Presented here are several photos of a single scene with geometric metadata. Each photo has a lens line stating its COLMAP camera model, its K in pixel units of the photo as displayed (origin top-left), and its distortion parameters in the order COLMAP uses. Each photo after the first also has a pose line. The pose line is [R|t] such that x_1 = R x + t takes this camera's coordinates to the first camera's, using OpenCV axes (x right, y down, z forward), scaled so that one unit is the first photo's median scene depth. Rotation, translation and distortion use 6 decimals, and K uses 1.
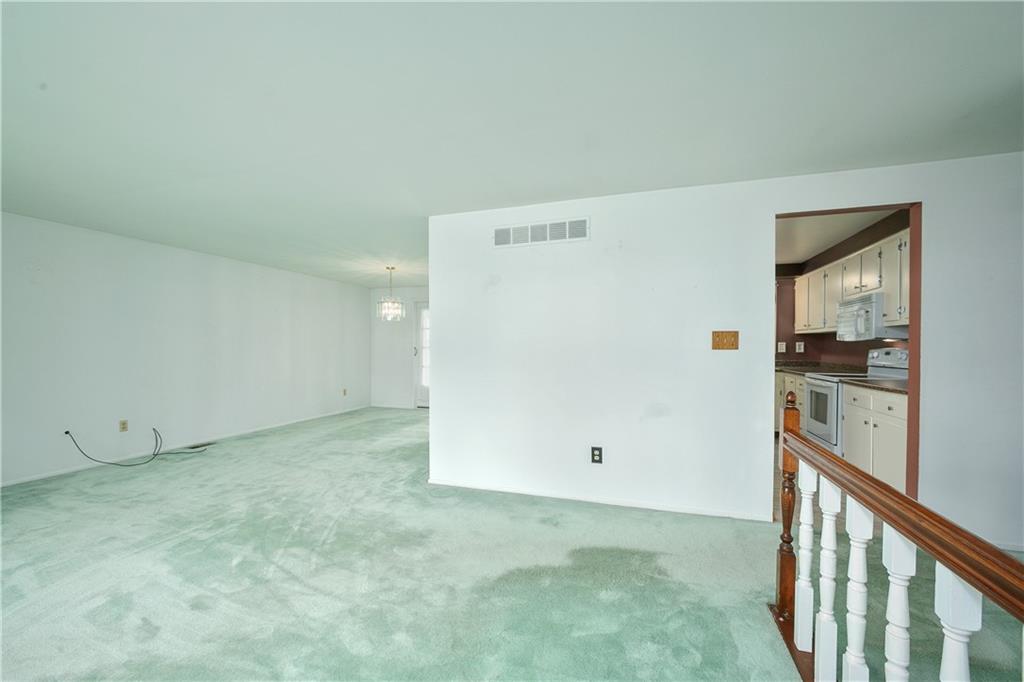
lens RADIAL K [[403.1, 0, 516.8], [0, 403.1, 347.8], [0, 0, 1]] dist [-0.000756, -0.000286]
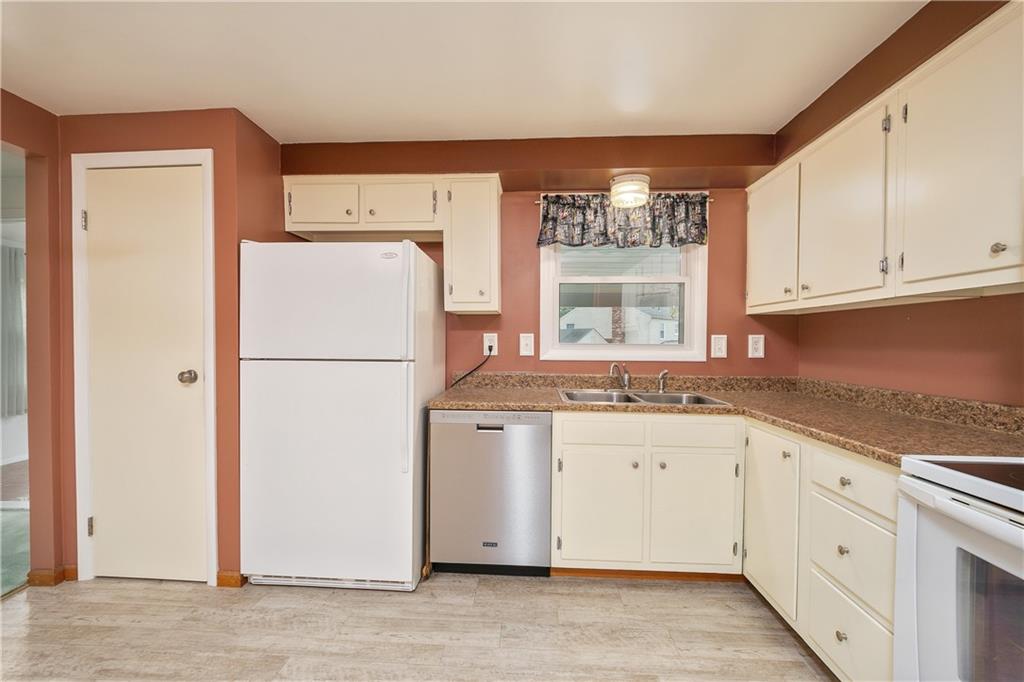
lens RADIAL K [[424.5, 0, 503.6], [0, 424.5, 350.2], [0, 0, 1]] dist [0.000181, -0.000299]
pose [[0.968581, -0.005621, 0.248637, 0.330255], [0.002135, 0.999896, 0.014290, -0.004054], [-0.248691, -0.013310, 0.968491, 0.634685]]
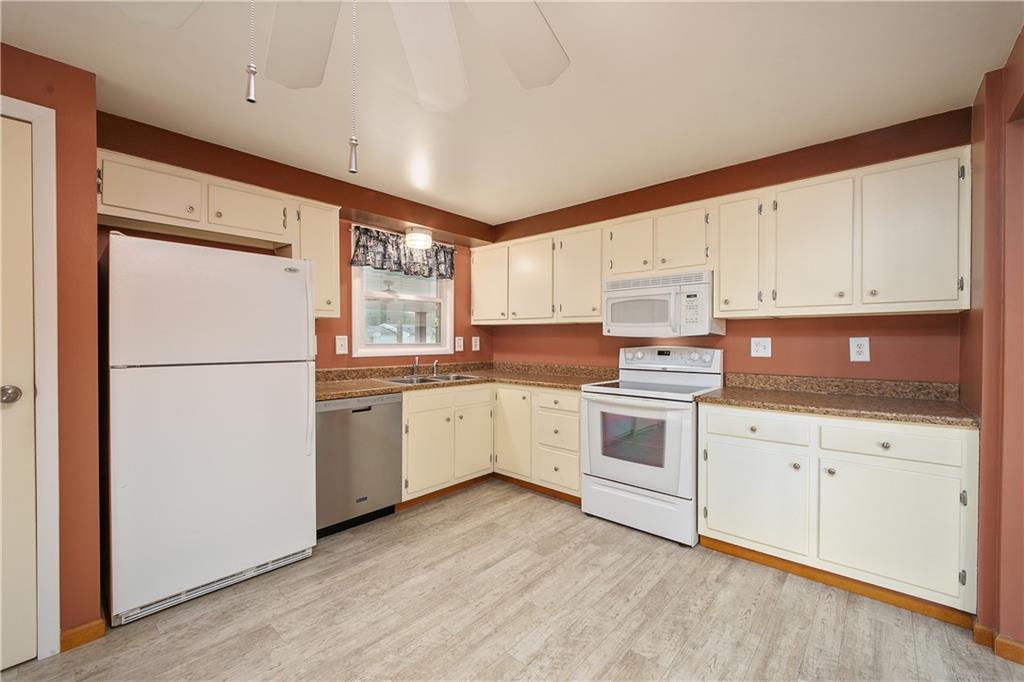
lens RADIAL K [[422.9, 0, 512.0], [0, 422.9, 341.0], [0, 0, 1]] dist [0.000040, -0.000327]
pose [[0.406798, -0.009672, 0.913467, 0.036382], [0.005588, 0.999952, 0.008098, -0.012214], [-0.913501, 0.001810, 0.406833, 0.643474]]
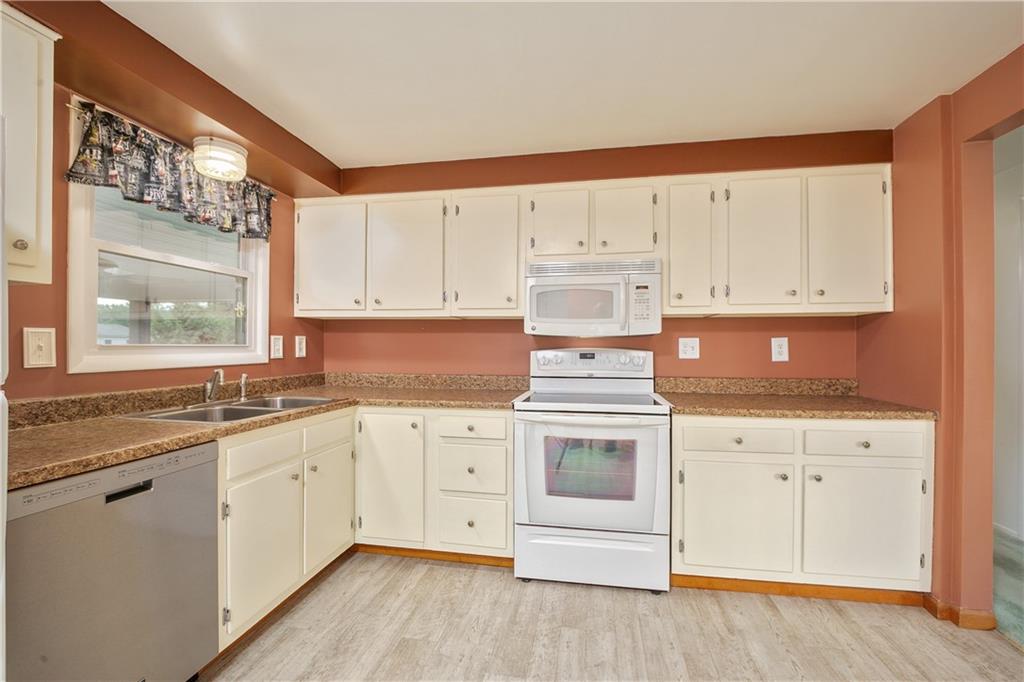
lens RADIAL K [[440.0, 0, 515.4], [0, 440.0, 340.7], [0, 0, 1]] dist [-0.002102, -0.009751]
pose [[-0.134659, 0.001928, 0.990890, 0.161821], [0.001706, 0.999997, -0.001714, -0.006841], [-0.990891, 0.001460, -0.134662, 0.835074]]
